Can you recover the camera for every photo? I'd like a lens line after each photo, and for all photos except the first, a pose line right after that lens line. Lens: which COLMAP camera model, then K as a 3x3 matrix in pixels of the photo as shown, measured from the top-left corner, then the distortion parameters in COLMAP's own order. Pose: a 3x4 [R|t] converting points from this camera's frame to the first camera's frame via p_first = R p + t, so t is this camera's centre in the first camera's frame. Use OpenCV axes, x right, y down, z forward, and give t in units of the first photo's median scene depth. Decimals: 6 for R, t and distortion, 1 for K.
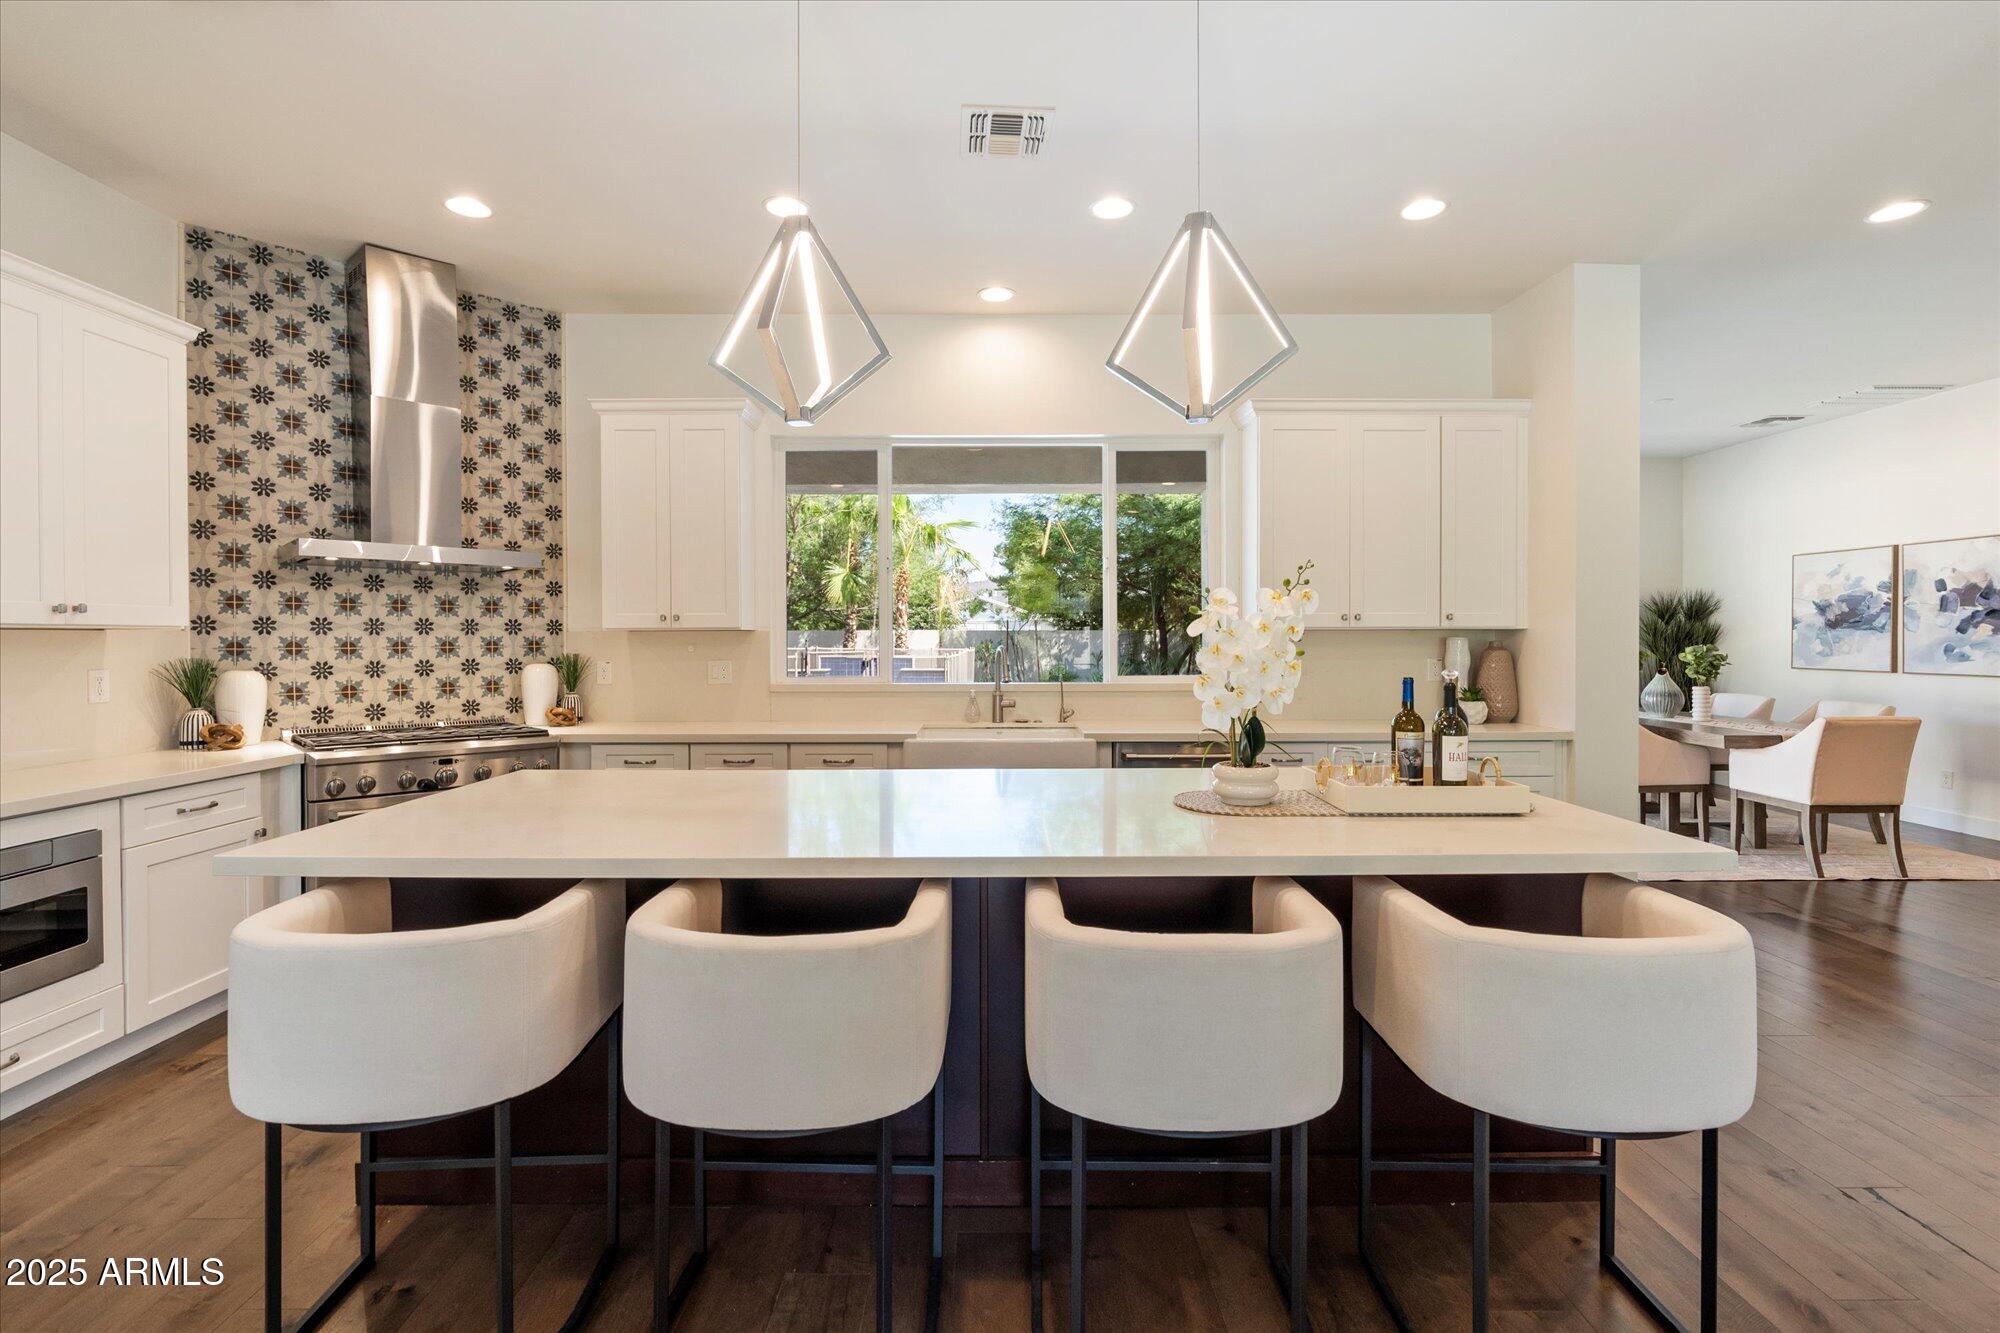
lens RADIAL K [[909.8, 0, 993.5], [0, 909.8, 647.9], [0, 0, 1]] dist [-0.006780, 0.001877]
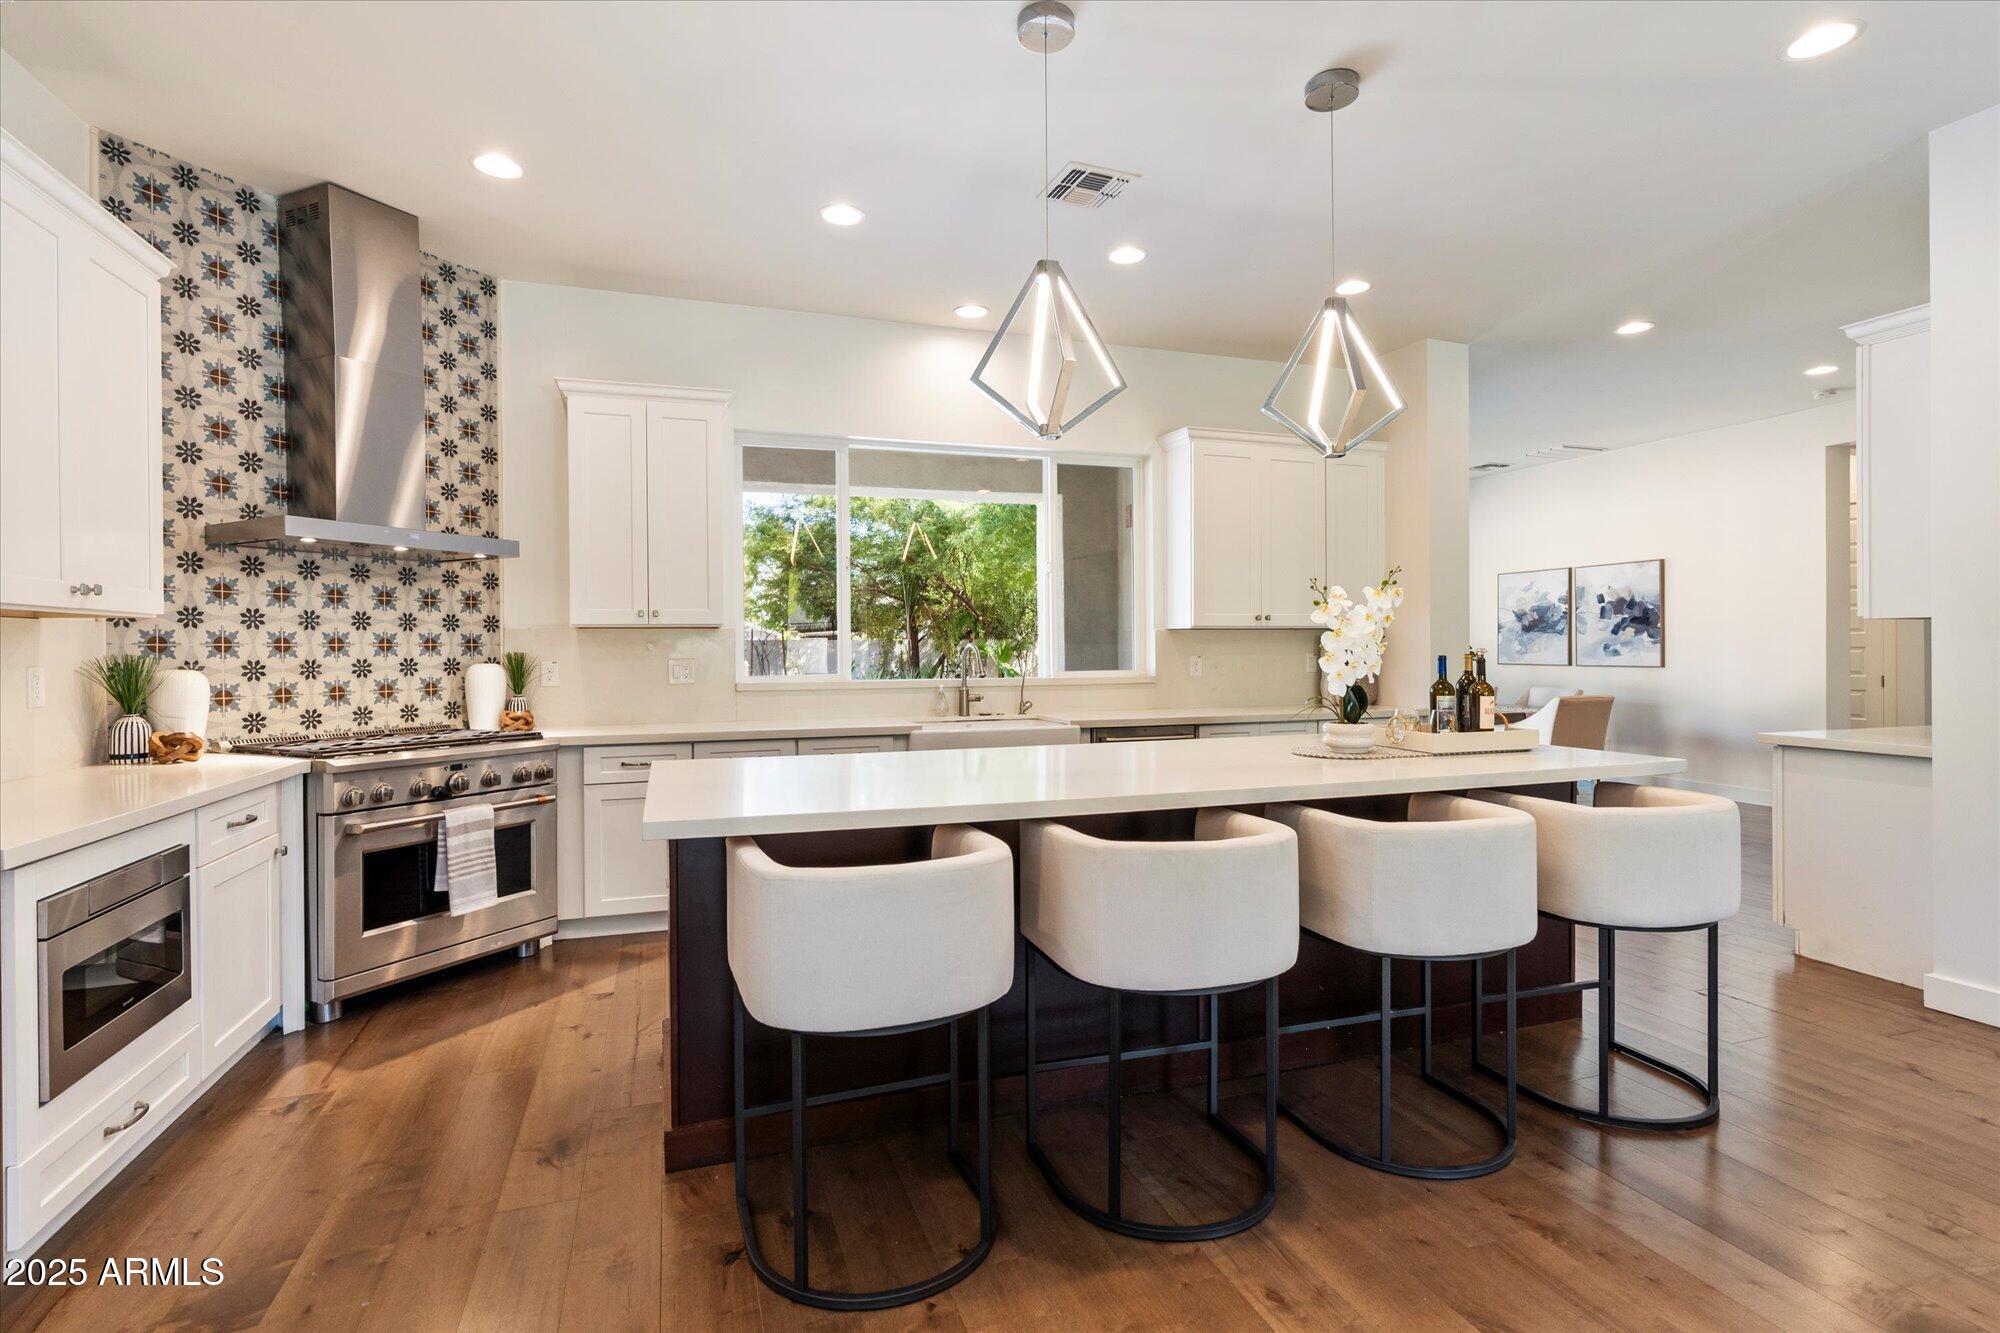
lens RADIAL K [[964.9, 0, 993.2], [0, 964.9, 655.3], [0, 0, 1]] dist [-0.002754, 0.000780]
pose [[0.948179, -0.005899, 0.317681, -0.357812], [0.007885, 0.999957, -0.004965, 0.019788], [-0.317638, 0.007213, 0.948185, -0.079417]]
